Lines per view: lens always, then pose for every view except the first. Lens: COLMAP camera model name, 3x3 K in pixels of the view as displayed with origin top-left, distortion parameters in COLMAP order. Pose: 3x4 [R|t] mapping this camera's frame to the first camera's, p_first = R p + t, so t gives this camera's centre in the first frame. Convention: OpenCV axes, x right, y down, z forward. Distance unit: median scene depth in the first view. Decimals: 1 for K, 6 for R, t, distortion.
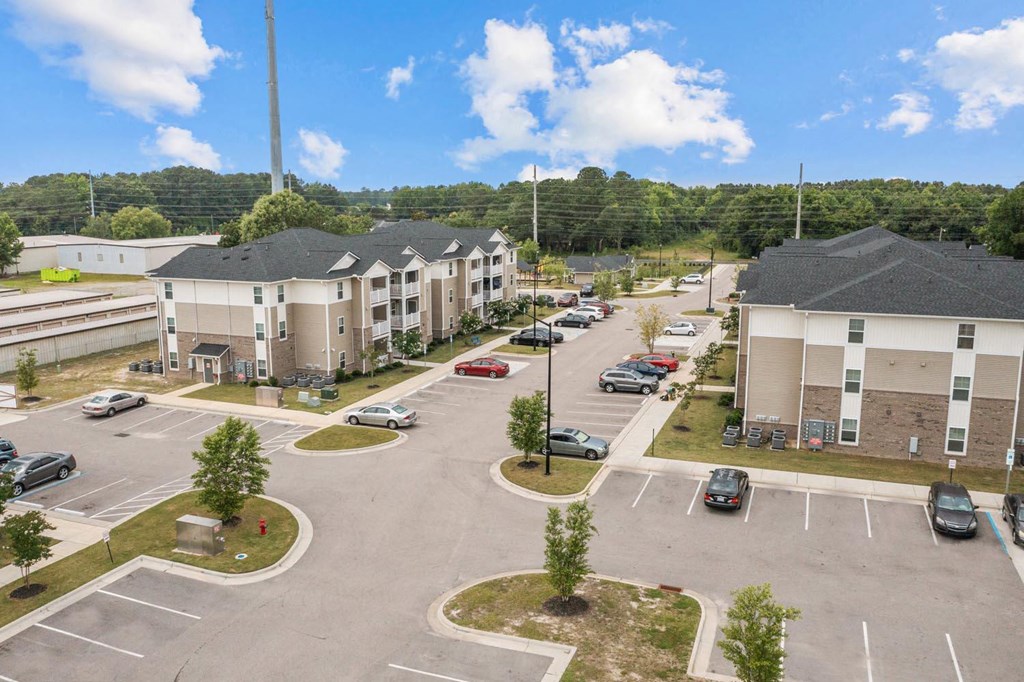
lens RADIAL K [[802.7, 0, 506.0], [0, 802.7, 338.6], [0, 0, 1]] dist [-0.007762, -0.007471]
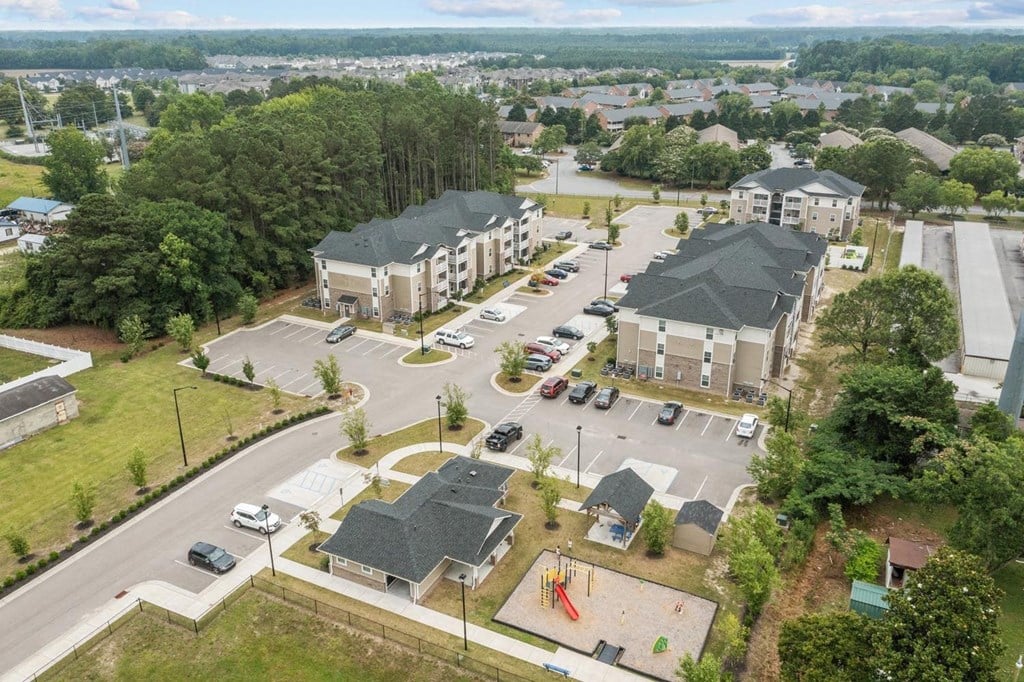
lens RADIAL K [[802.7, 0, 506.0], [0, 802.7, 338.6], [0, 0, 1]] dist [-0.007762, -0.007471]
pose [[0.993091, 0.040443, -0.110158, 0.175658], [-0.018004, 0.980130, 0.197539, -0.246908], [0.115958, -0.194191, 0.974086, -0.690451]]
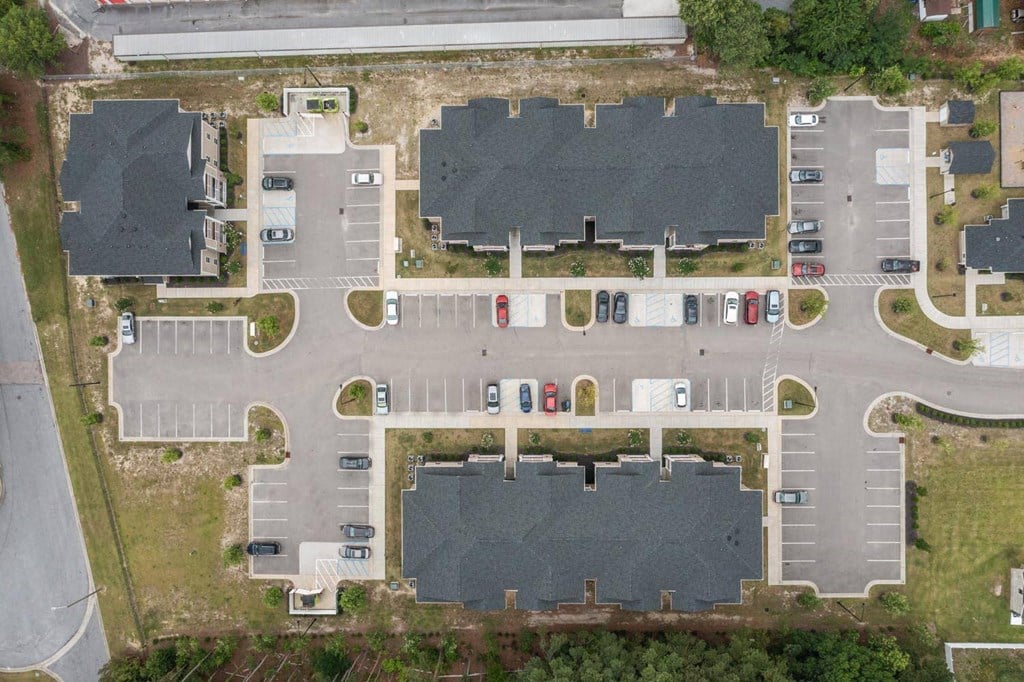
lens RADIAL K [[802.7, 0, 506.0], [0, 802.7, 338.6], [0, 0, 1]] dist [-0.007762, -0.007471]
pose [[-0.358147, -0.933356, 0.024023, 0.163918], [0.187562, -0.046718, 0.981141, -1.703989], [-0.914632, 0.355899, 0.191794, 0.938820]]
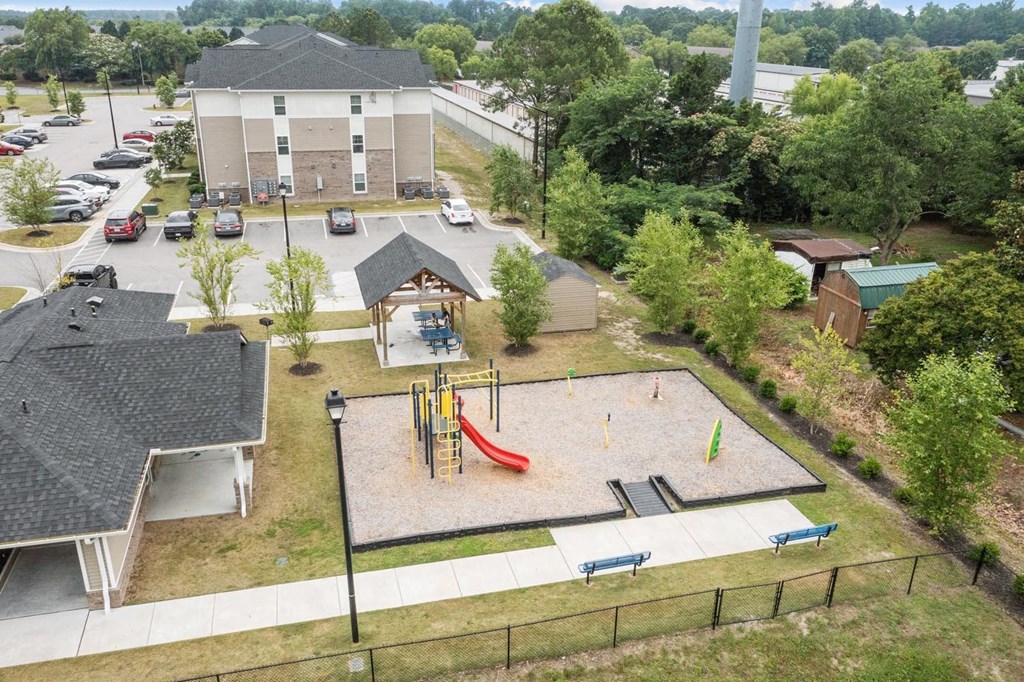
lens RADIAL K [[802.7, 0, 506.0], [0, 802.7, 338.6], [0, 0, 1]] dist [-0.007762, -0.007471]
pose [[0.821048, -0.193967, 0.536896, -0.021499], [0.081359, 0.970664, 0.226258, 0.061238], [-0.565032, -0.142087, 0.812742, -0.208473]]
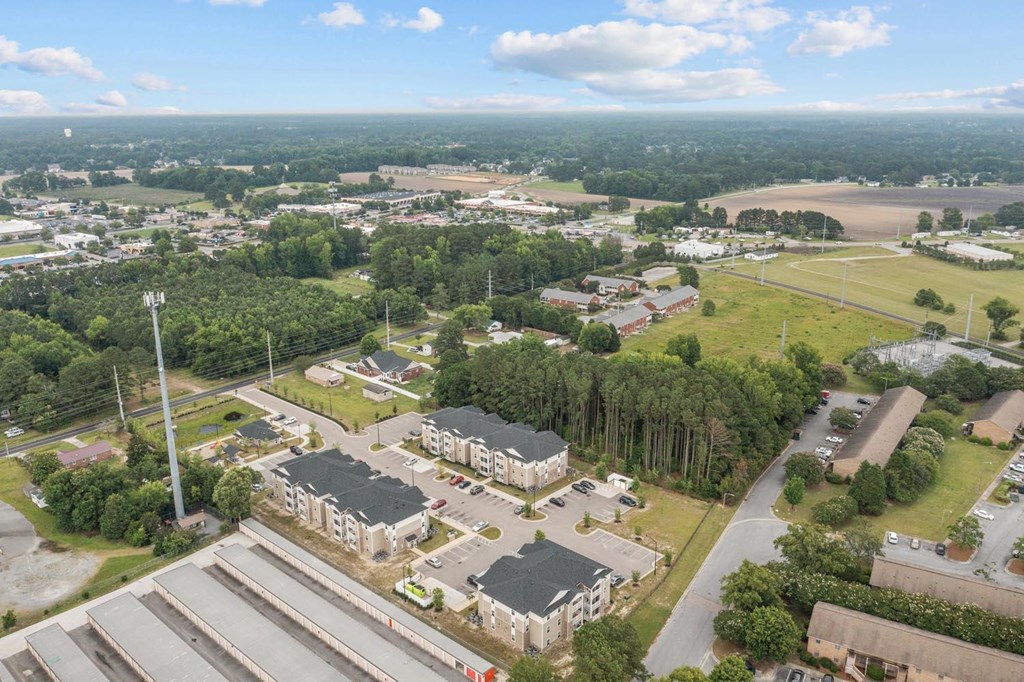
lens RADIAL K [[802.7, 0, 506.0], [0, 802.7, 338.6], [0, 0, 1]] dist [-0.007762, -0.007471]
pose [[-0.380969, 0.260022, -0.887272, 2.742330], [-0.155555, 0.927936, 0.338730, -1.692703], [0.911408, 0.267065, -0.313067, 2.284459]]
